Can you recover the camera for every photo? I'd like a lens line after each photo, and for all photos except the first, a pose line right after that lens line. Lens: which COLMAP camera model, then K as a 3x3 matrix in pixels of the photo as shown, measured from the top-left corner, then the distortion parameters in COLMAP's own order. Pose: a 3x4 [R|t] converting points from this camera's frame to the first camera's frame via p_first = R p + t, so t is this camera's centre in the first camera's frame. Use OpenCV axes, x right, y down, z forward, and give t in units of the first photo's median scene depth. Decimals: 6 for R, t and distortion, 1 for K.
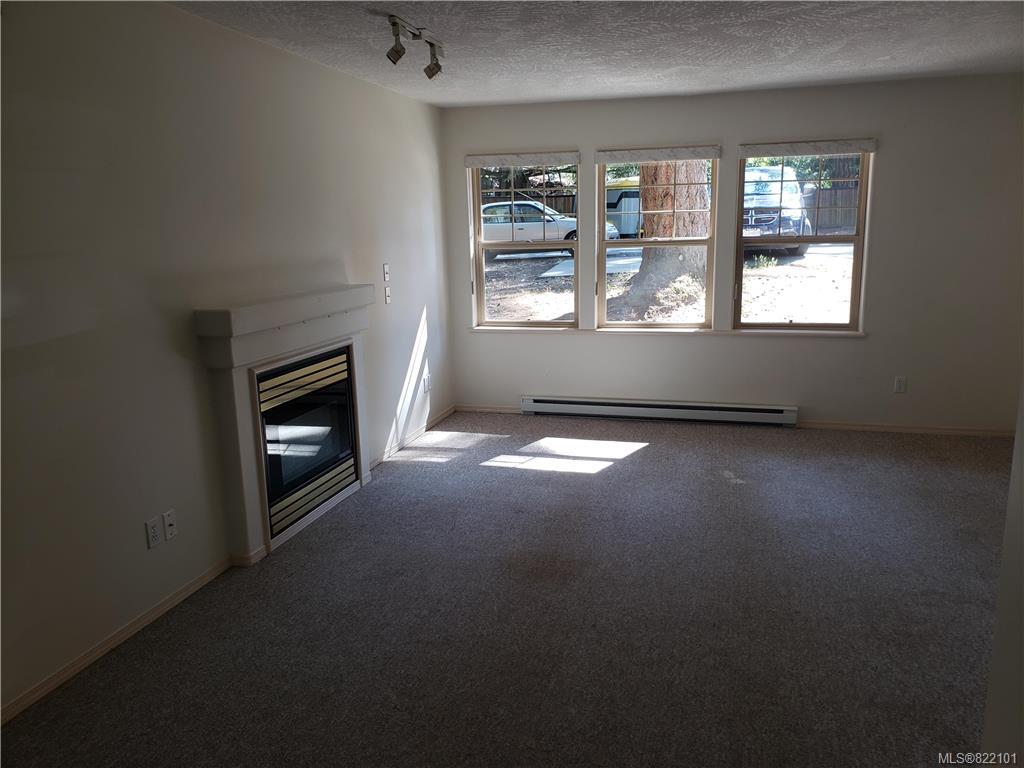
lens RADIAL K [[799.2, 0, 519.9], [0, 799.2, 384.0], [0, 0, 1]] dist [0.035088, 0.003683]
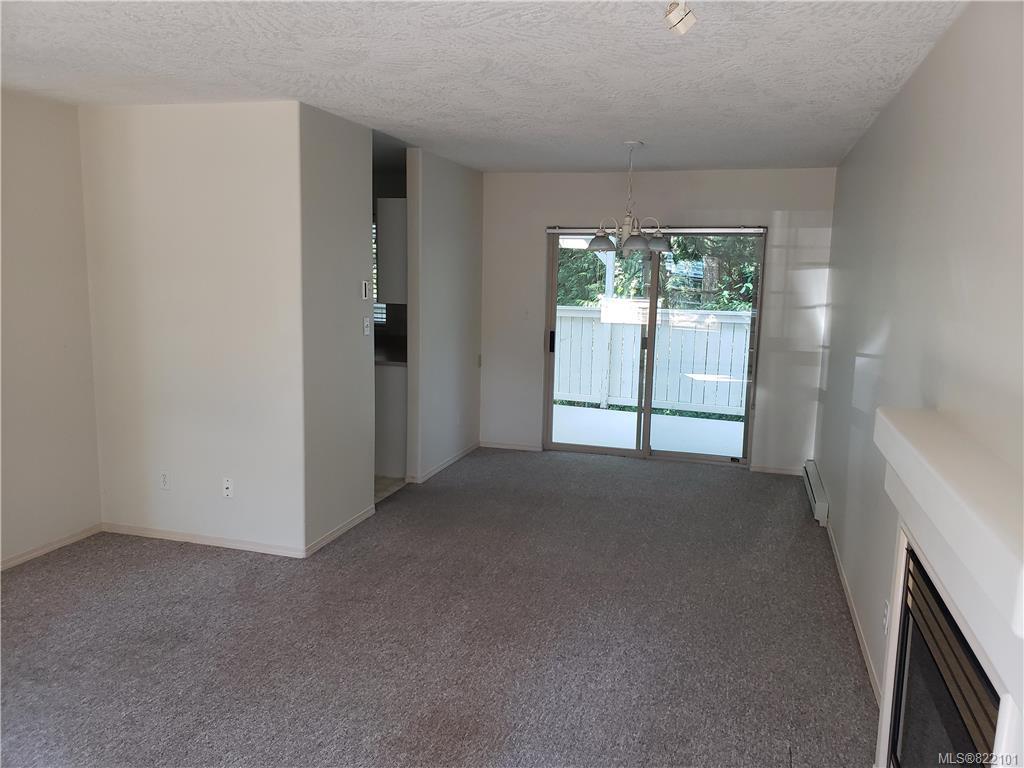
lens RADIAL K [[799.2, 0, 517.3], [0, 799.2, 385.4], [0, 0, 1]] dist [0.035088, 0.003683]
pose [[-0.999702, -0.007817, 0.023123, -0.041725], [0.000441, 0.941390, 0.337321, -0.320963], [-0.024405, 0.337231, -0.941106, 1.510282]]
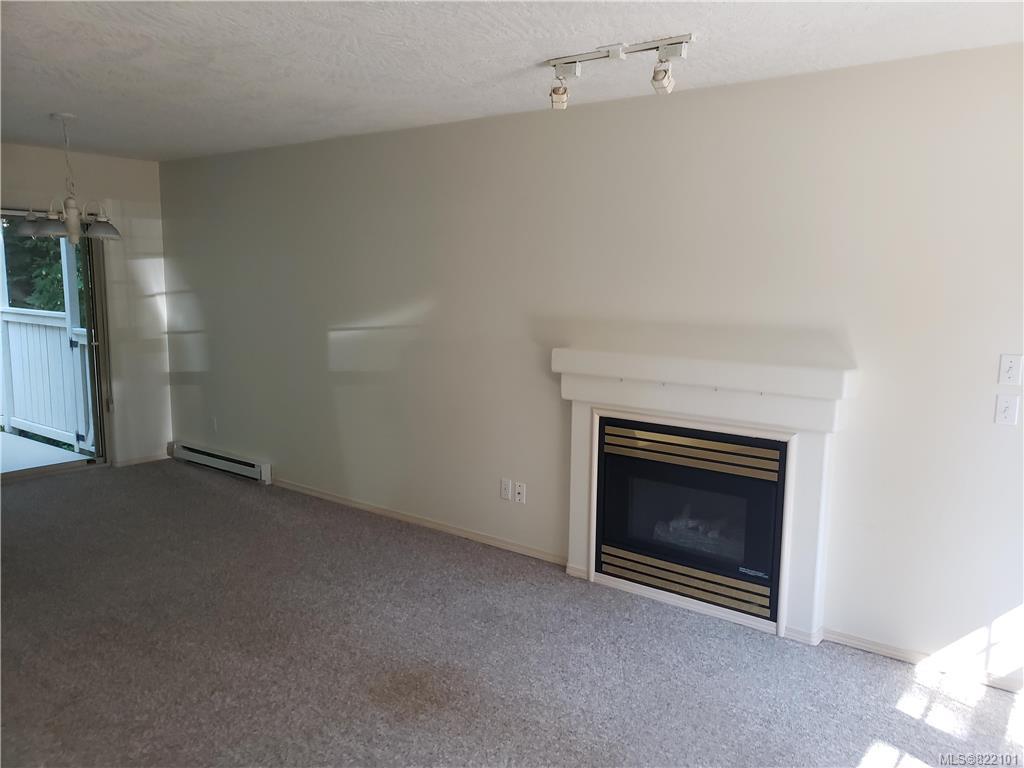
lens RADIAL K [[799.2, 0, 517.0], [0, 799.2, 382.0], [0, 0, 1]] dist [0.035088, 0.003683]
pose [[-0.393761, 0.138331, -0.908745, 0.667193], [-0.185386, 0.956347, 0.225905, -0.269054], [0.900325, 0.257421, -0.350927, 1.229595]]
